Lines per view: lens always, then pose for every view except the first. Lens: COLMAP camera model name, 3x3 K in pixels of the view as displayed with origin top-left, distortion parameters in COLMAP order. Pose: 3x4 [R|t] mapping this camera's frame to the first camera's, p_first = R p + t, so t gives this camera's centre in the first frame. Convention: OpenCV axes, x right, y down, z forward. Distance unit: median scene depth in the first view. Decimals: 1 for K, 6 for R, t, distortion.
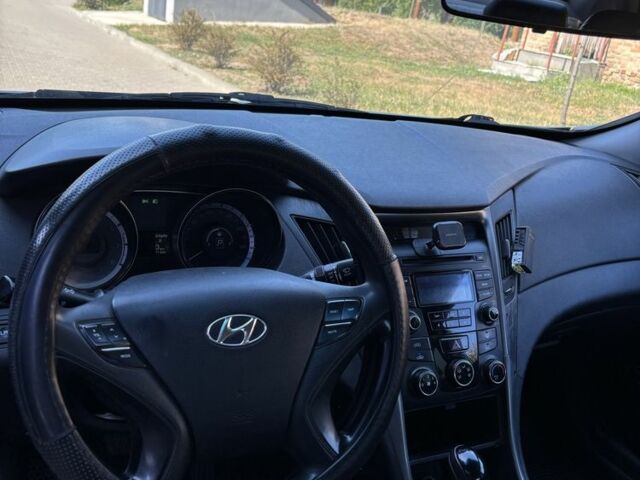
lens RADIAL K [[646.9, 0, 315.4], [0, 646.9, 235.2], [0, 0, 1]] dist [-0.001965, 0.000000]
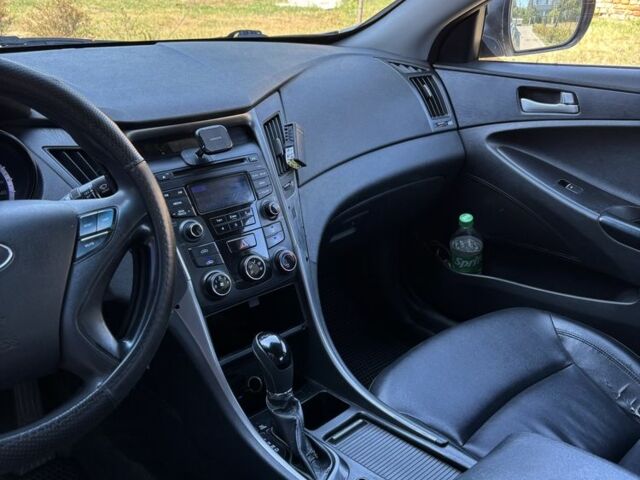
lens RADIAL K [[646.9, 0, 322.1], [0, 646.9, 246.0], [0, 0, 1]] dist [-0.001965, 0.000000]
pose [[0.948323, -0.218509, 0.230083, 0.092838], [0.197012, 0.973881, 0.112878, 0.076338], [-0.248738, -0.061716, 0.966602, -0.028995]]
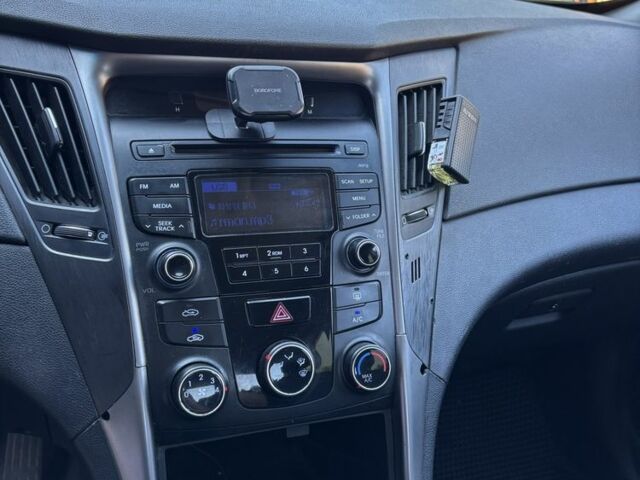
lens RADIAL K [[646.9, 0, 320.9], [0, 646.9, 238.3], [0, 0, 1]] dist [-0.001965, 0.000000]
pose [[0.993132, -0.017756, -0.115646, 0.289400], [0.020244, 0.999587, 0.020373, 0.096625], [0.115237, -0.022574, 0.993082, 0.481092]]
